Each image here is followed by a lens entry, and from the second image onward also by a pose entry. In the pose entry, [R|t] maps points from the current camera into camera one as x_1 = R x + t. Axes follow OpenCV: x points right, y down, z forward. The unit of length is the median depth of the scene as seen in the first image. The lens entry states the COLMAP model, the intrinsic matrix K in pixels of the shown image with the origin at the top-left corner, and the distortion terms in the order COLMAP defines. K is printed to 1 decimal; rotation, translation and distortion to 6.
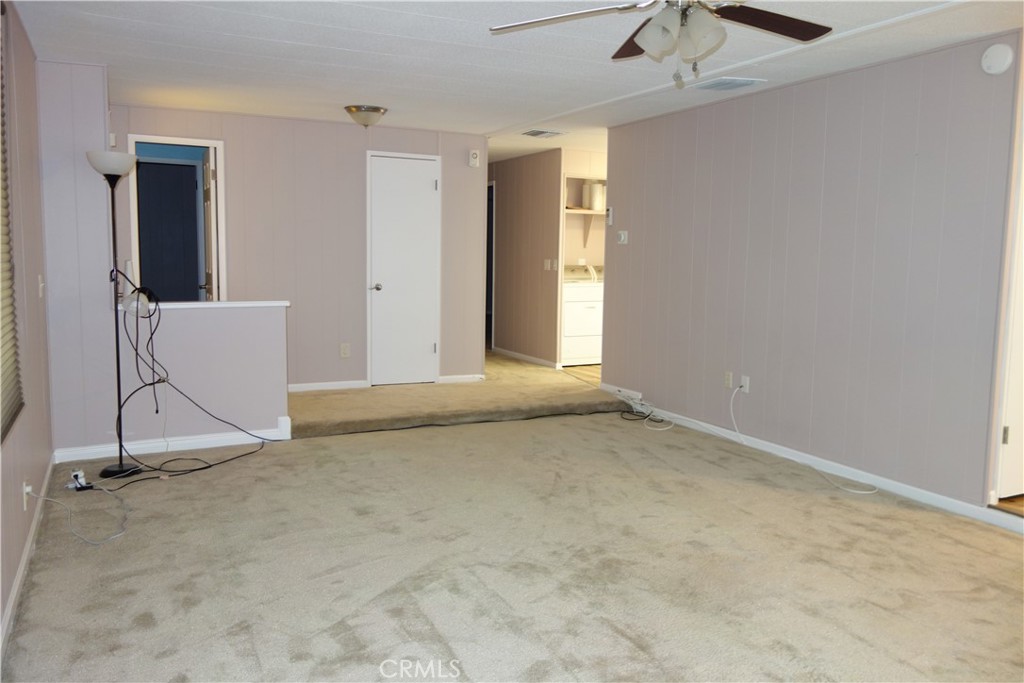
lens RADIAL K [[809.0, 0, 513.7], [0, 809.0, 340.5], [0, 0, 1]] dist [0.010625, -0.003234]
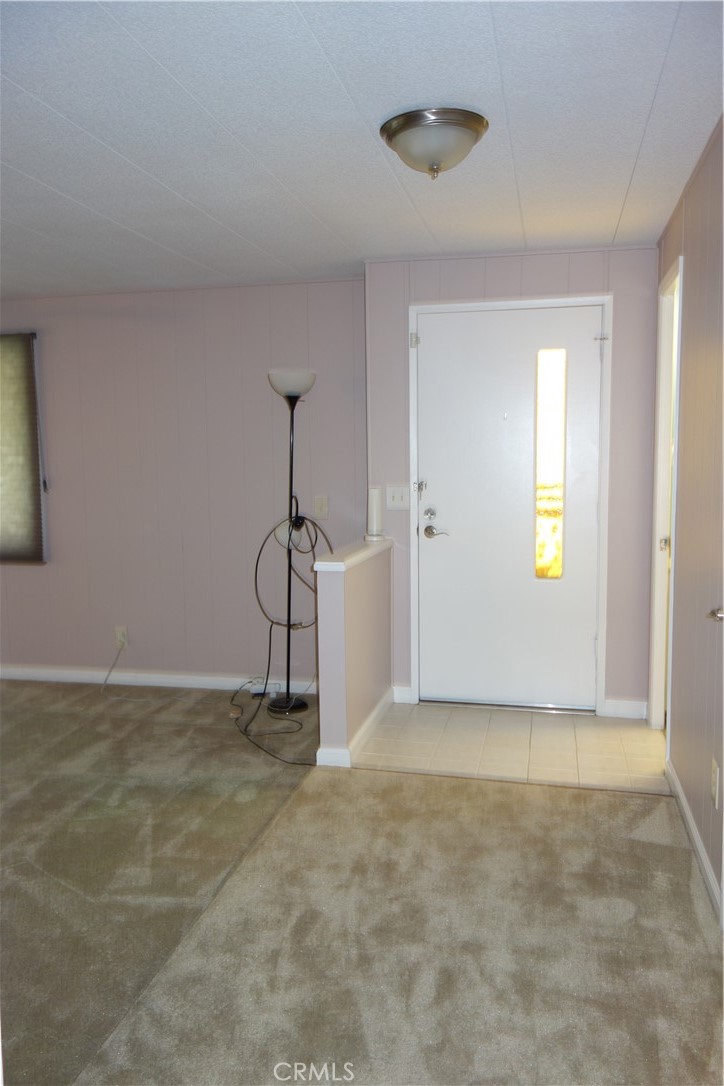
lens RADIAL K [[873.5, 0, 362.0], [0, 873.5, 543.0], [0, 0, 1]] dist [0.023937, 0.000002]
pose [[-0.627437, 0.073020, -0.775236, 0.208441], [-0.087459, 0.982685, 0.163345, -0.167957], [0.773740, 0.170289, -0.610186, 1.392331]]
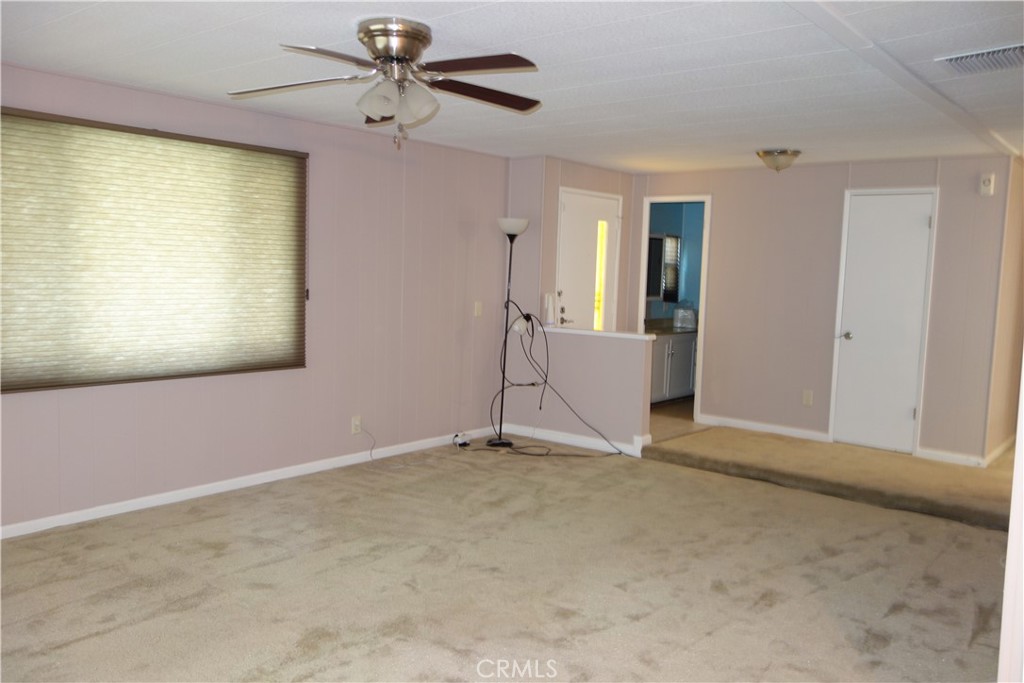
lens RADIAL K [[809.0, 0, 513.7], [0, 809.0, 340.5], [0, 0, 1]] dist [0.010625, -0.003234]
pose [[0.413979, 0.079059, -0.906847, 0.662311], [-0.128052, 0.991373, 0.027972, -0.048547], [0.901235, 0.104544, 0.420531, 0.348845]]
